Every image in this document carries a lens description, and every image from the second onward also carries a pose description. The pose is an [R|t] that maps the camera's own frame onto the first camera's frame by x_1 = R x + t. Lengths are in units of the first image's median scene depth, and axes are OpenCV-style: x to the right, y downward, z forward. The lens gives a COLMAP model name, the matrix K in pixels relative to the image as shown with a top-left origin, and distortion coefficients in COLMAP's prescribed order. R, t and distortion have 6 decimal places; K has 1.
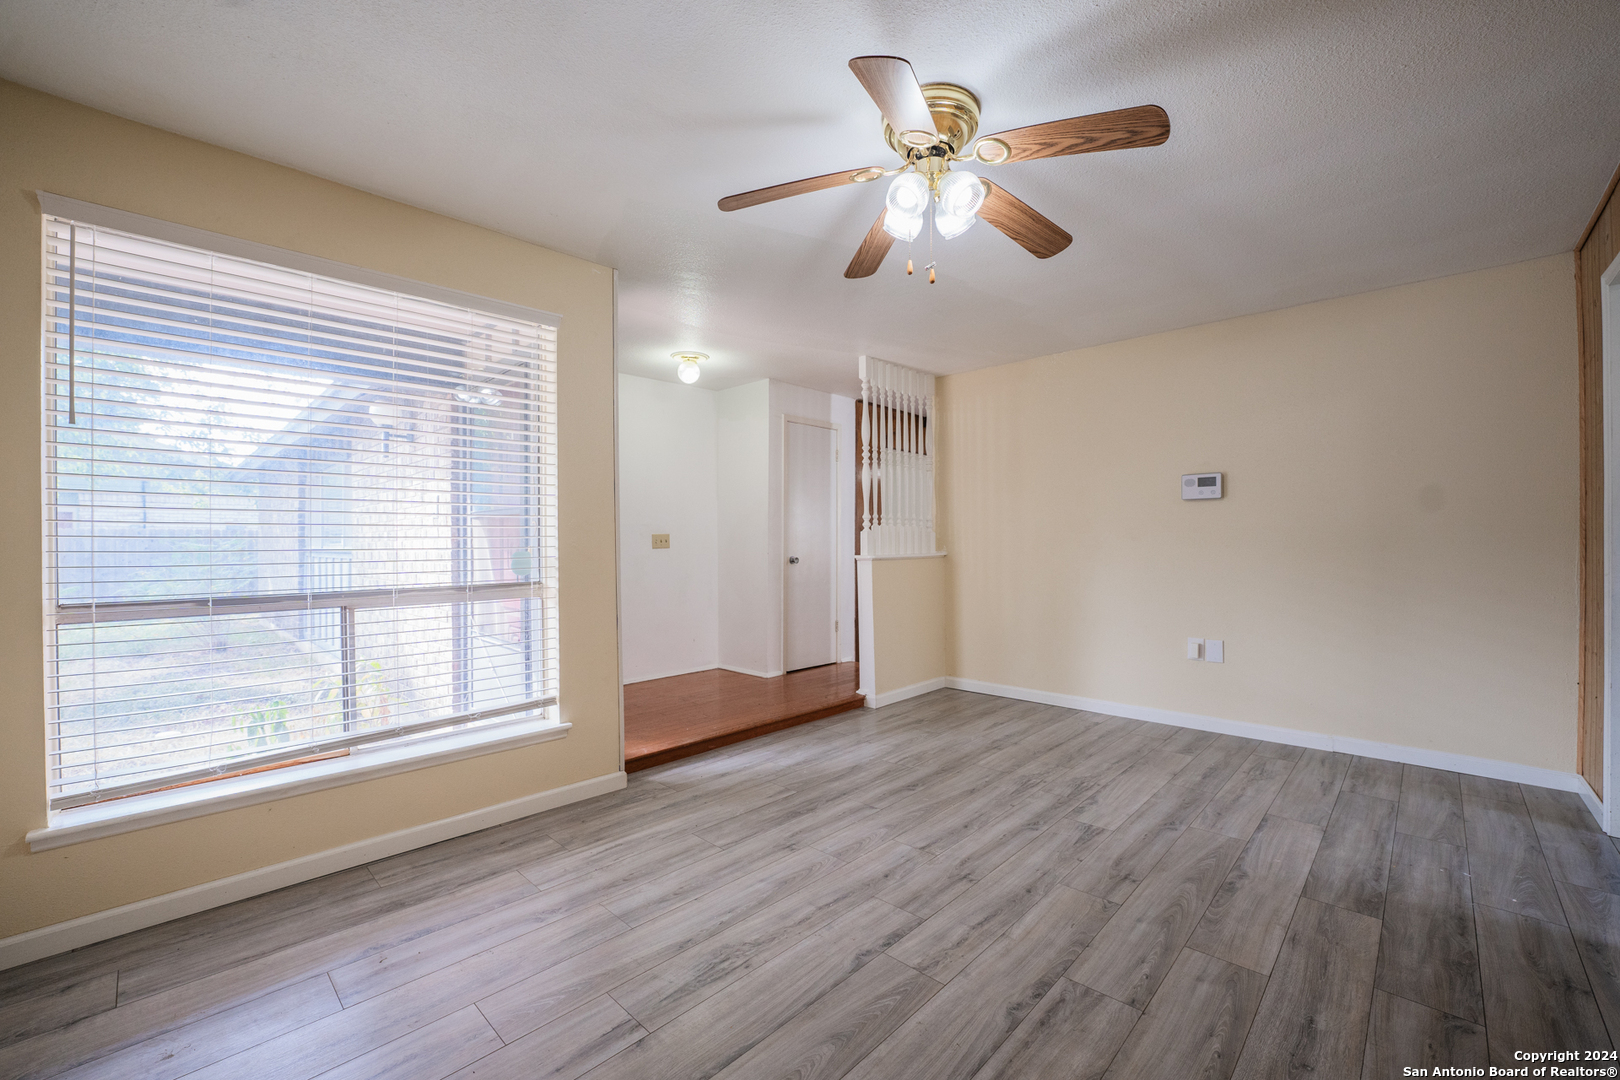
lens RADIAL K [[650.6, 0, 815.0], [0, 650.6, 542.3], [0, 0, 1]] dist [-0.002257, -0.000277]
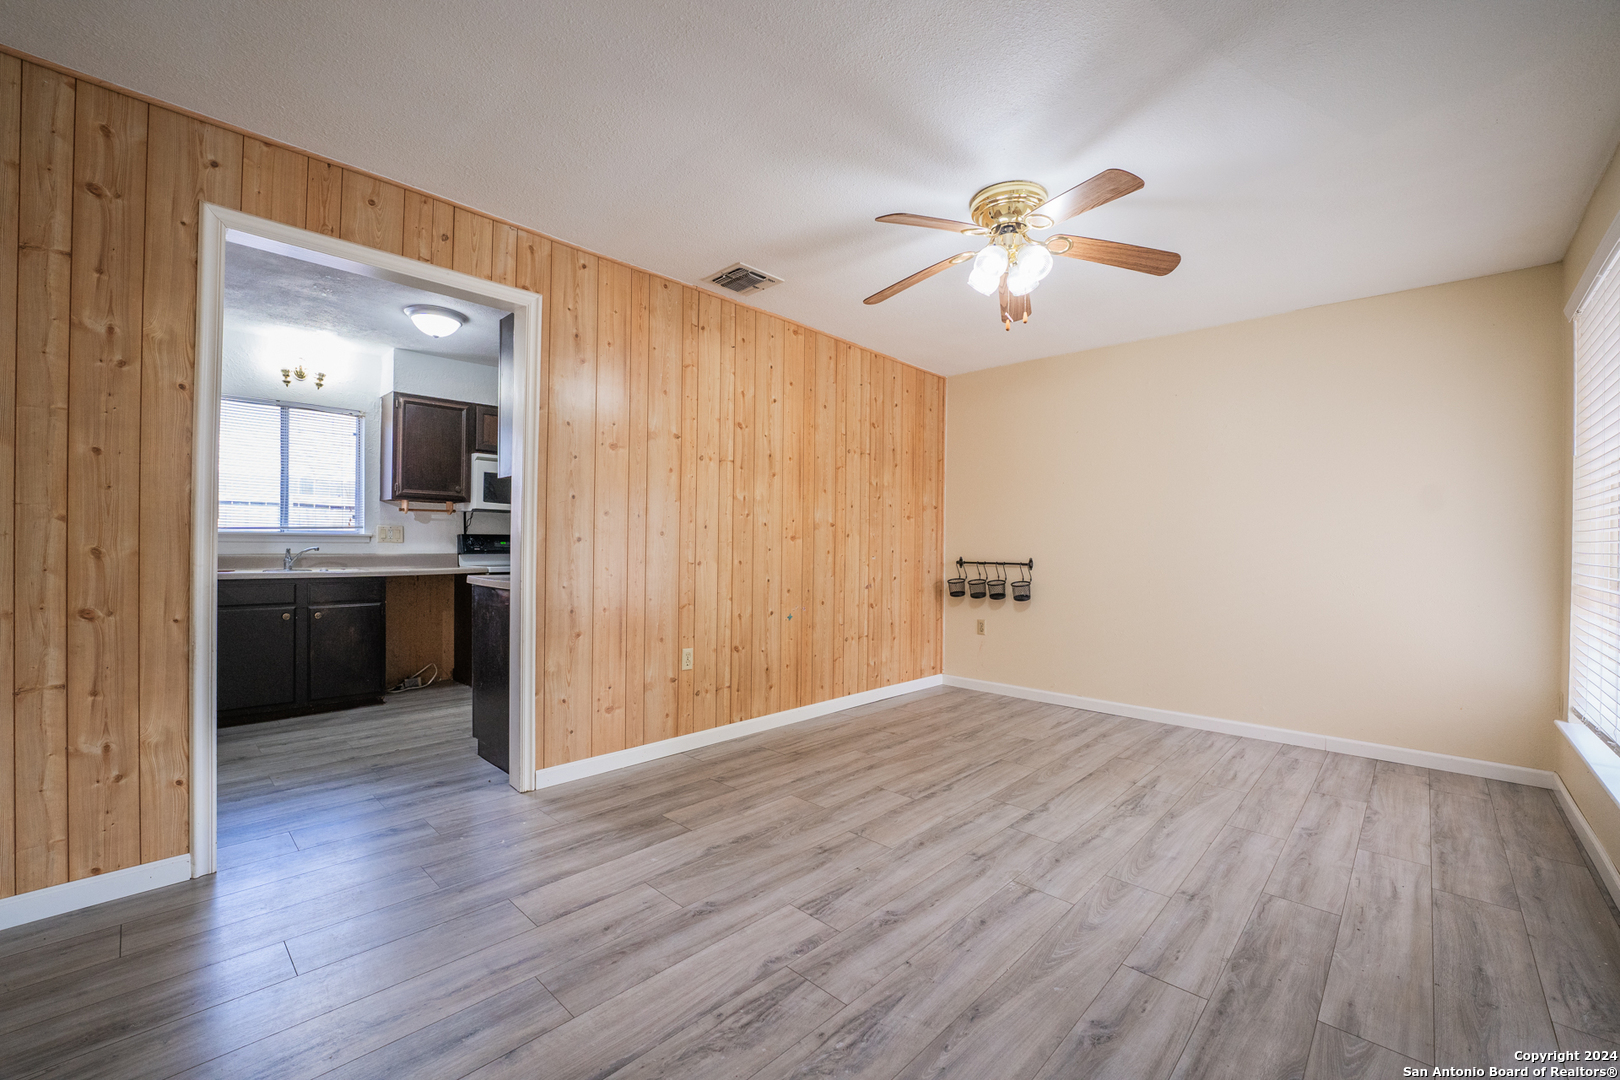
lens RADIAL K [[650.6, 0, 815.0], [0, 650.6, 542.3], [0, 0, 1]] dist [-0.002257, -0.000277]
pose [[-0.999885, -0.011756, -0.009570, 0.499241], [-0.011810, 0.999915, 0.005602, 0.015048], [0.009504, 0.005714, -0.999939, 1.994065]]
